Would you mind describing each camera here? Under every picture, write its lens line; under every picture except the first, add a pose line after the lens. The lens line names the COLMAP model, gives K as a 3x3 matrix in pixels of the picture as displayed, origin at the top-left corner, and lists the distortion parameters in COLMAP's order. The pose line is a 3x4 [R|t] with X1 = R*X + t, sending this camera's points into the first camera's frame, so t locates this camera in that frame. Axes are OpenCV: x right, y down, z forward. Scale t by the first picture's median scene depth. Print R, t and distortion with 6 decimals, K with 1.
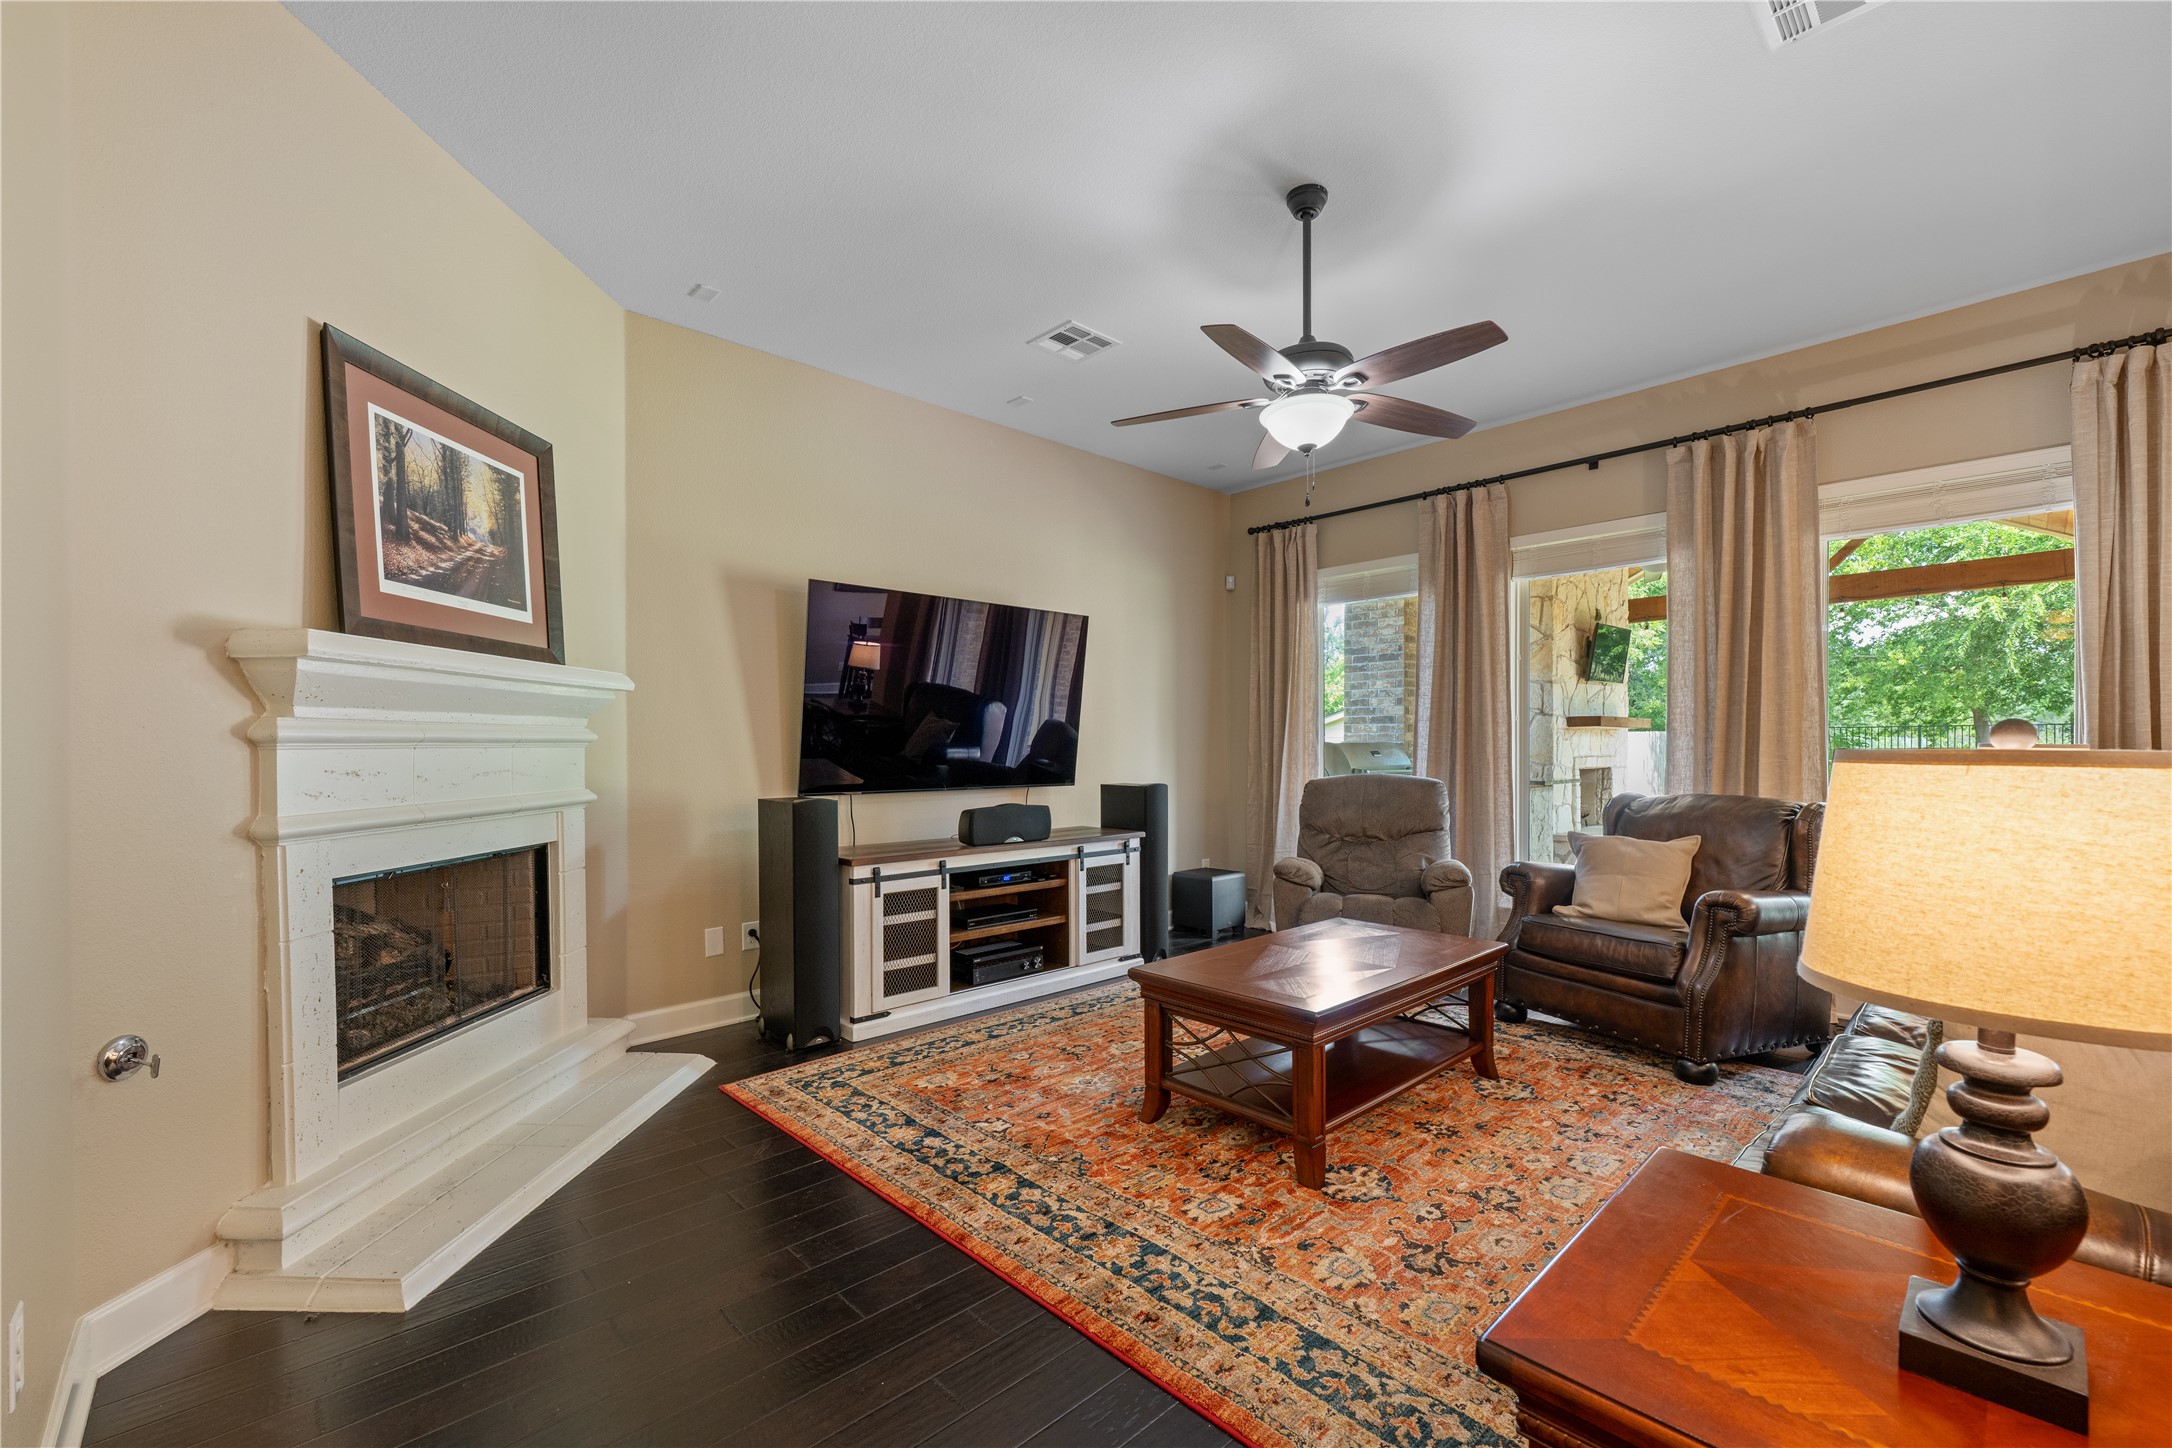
lens RADIAL K [[895.4, 0, 1101.2], [0, 895.4, 741.0], [0, 0, 1]] dist [-0.000148, -0.000270]
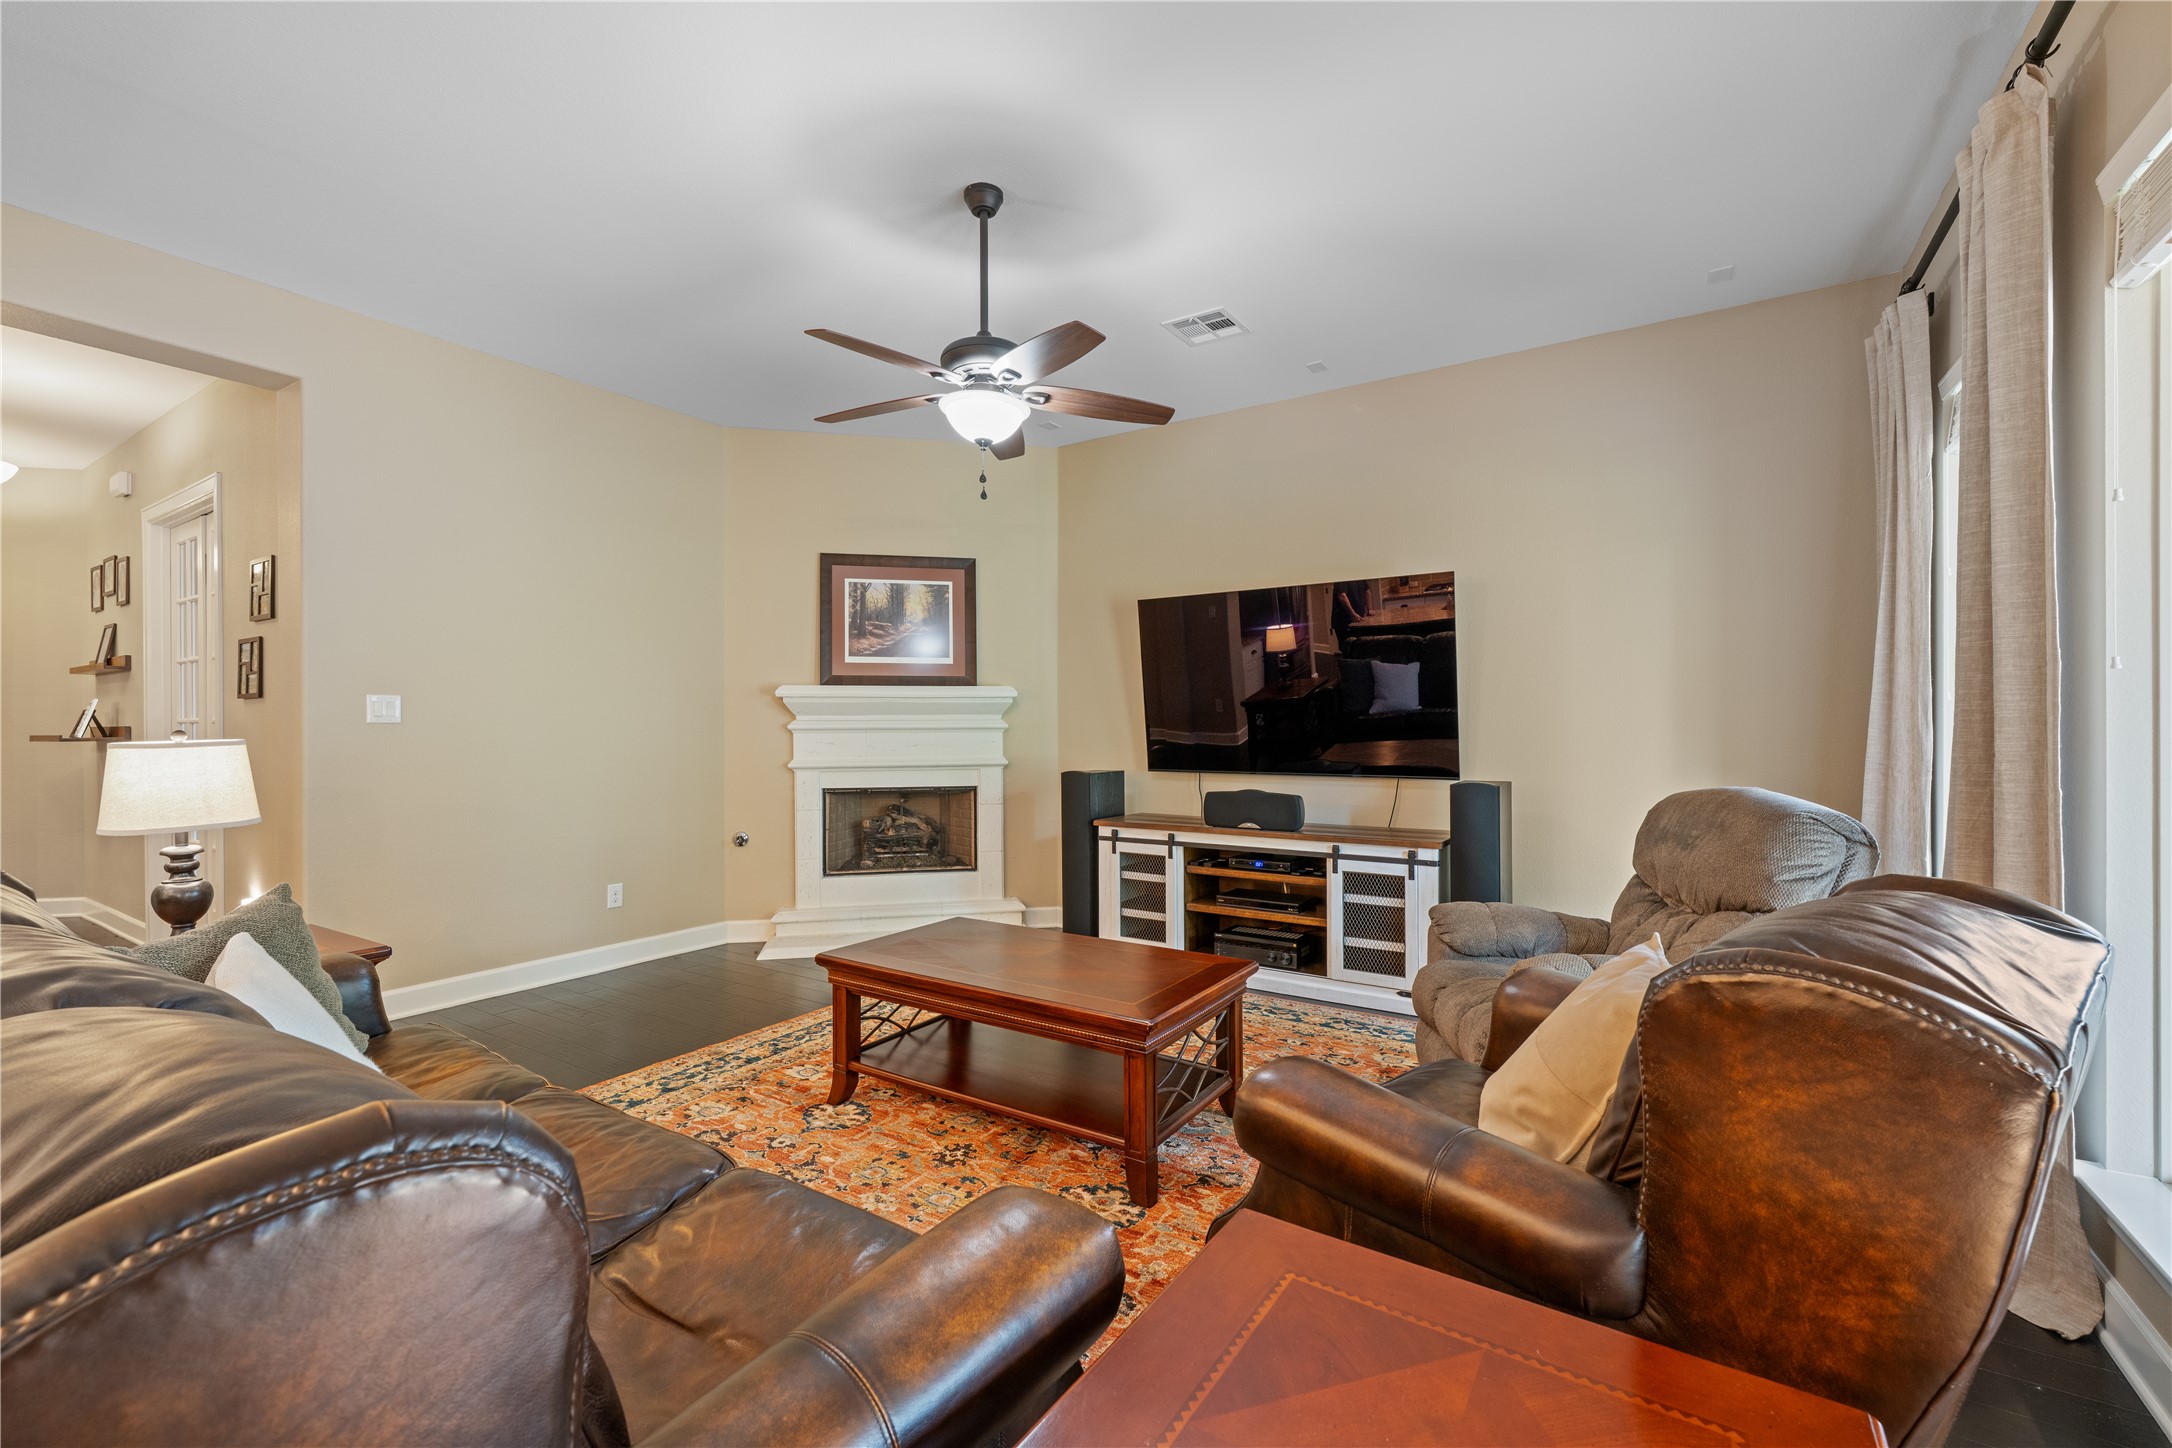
lens RADIAL K [[895.4, 0, 1089.4], [0, 895.4, 723.7], [0, 0, 1]] dist [-0.000148, -0.000270]
pose [[0.238018, 0.000408, -0.971261, 0.906374], [0.007801, 0.999967, 0.002332, -0.009148], [0.971229, -0.008132, 0.238007, 0.636570]]
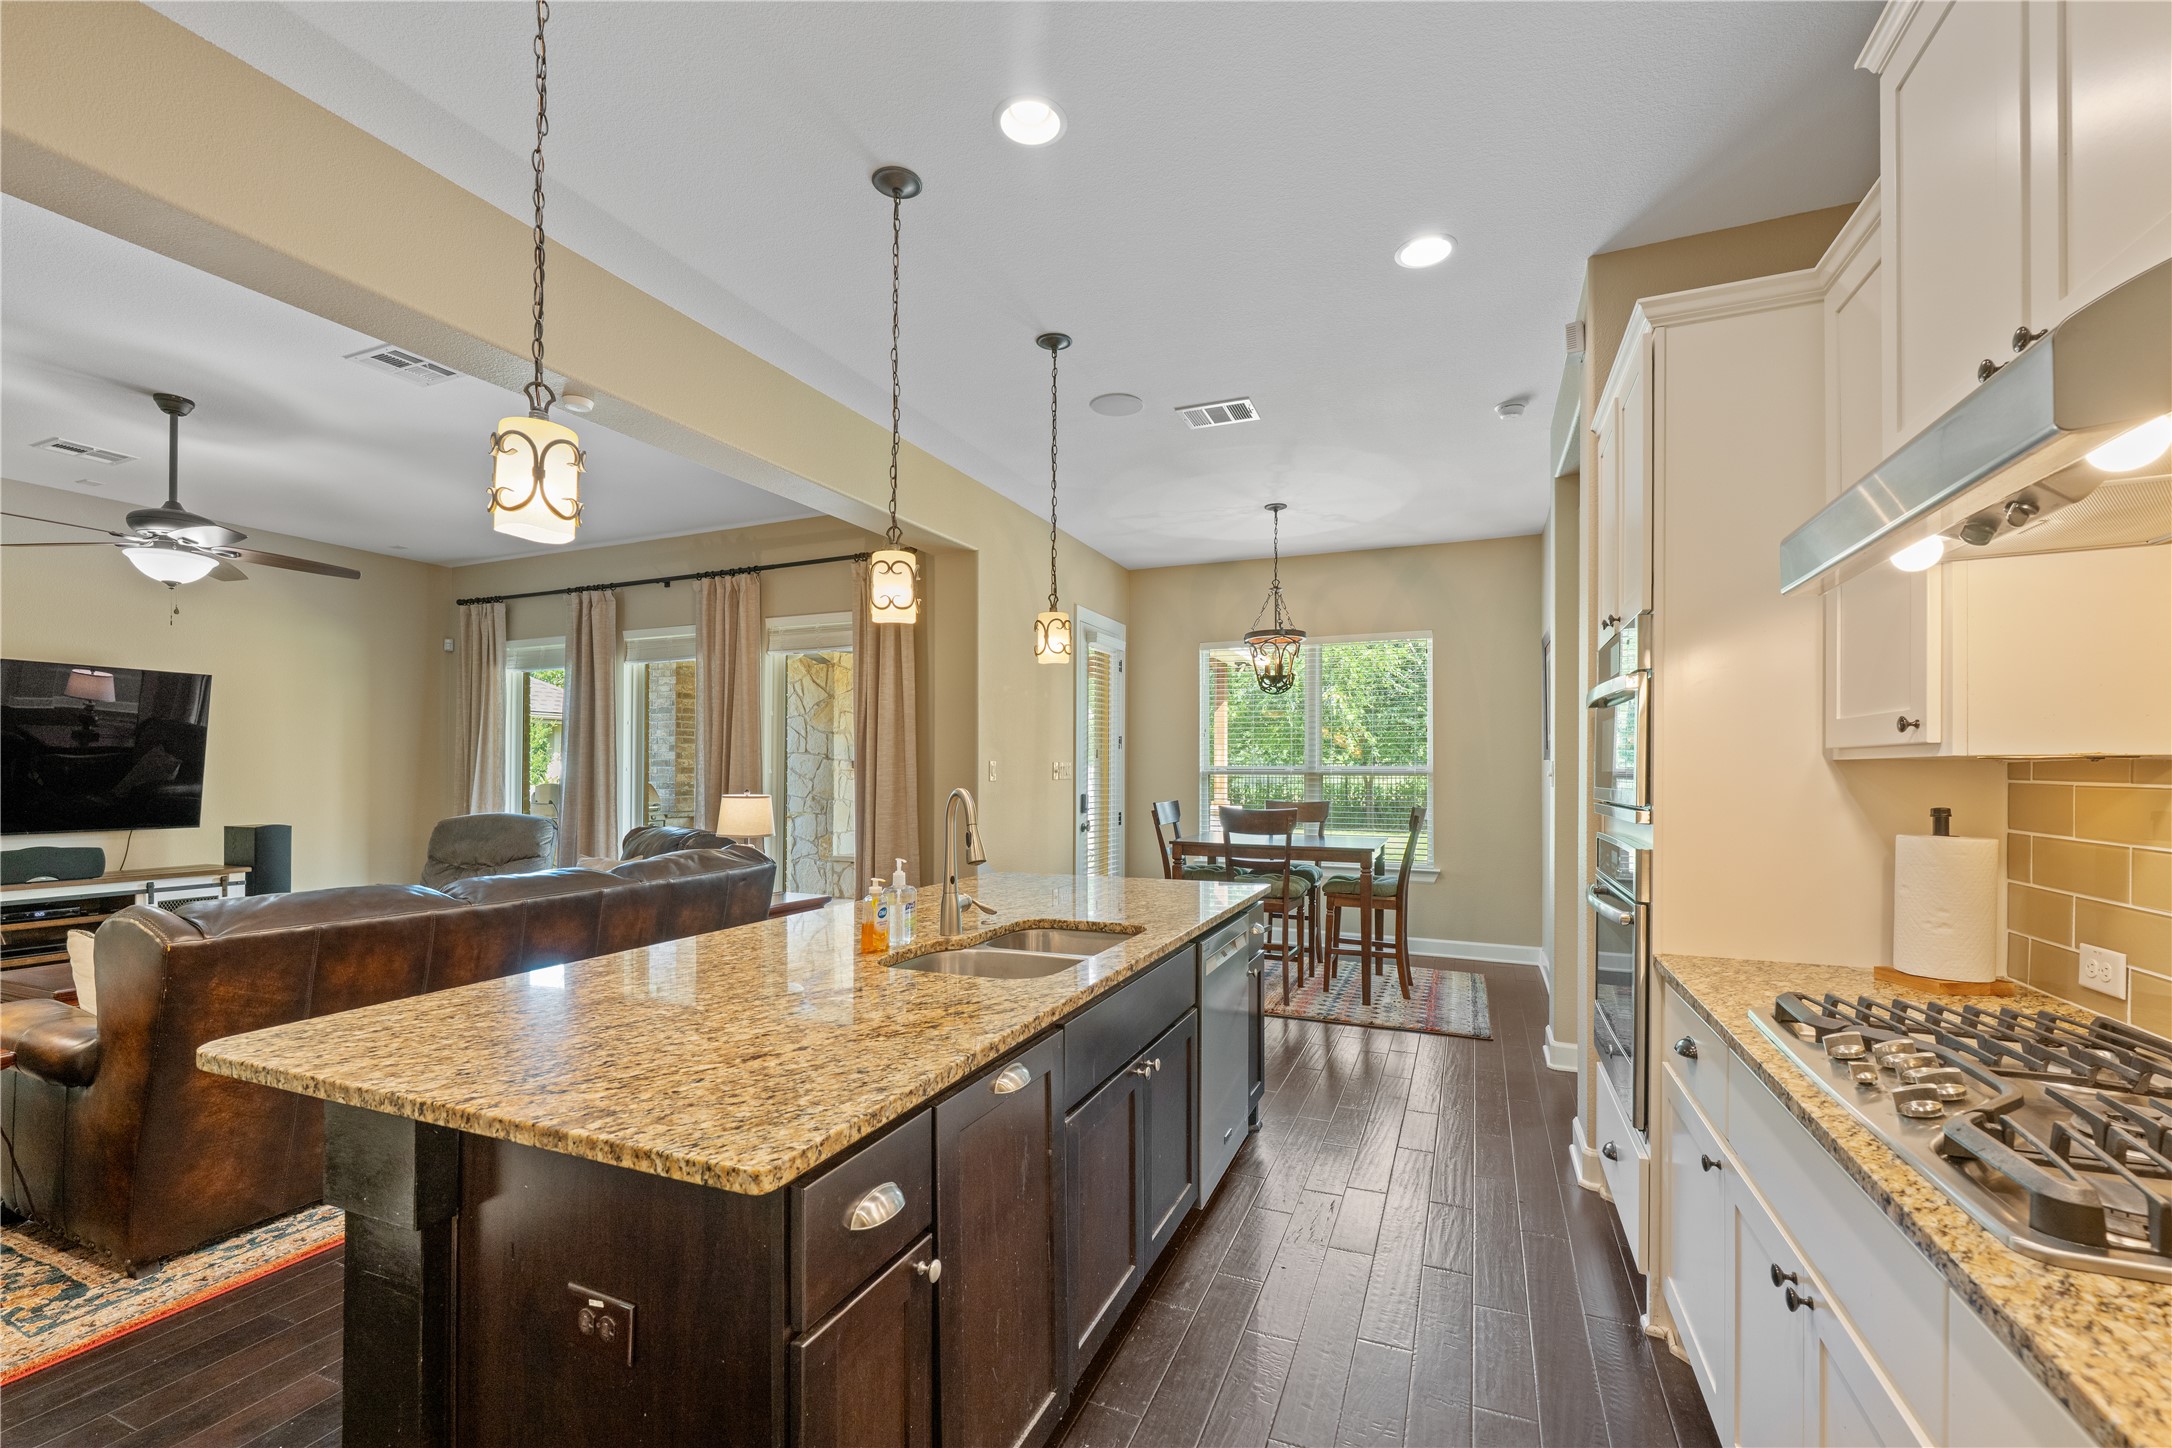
lens RADIAL K [[895.4, 0, 1109.6], [0, 895.4, 773.7], [0, 0, 1]] dist [-0.000148, -0.000270]
pose [[0.914574, 0.000361, 0.404418, 0.730485], [-0.002711, 0.999983, 0.005238, -0.034770], [-0.404409, -0.005887, 0.914559, -0.615440]]
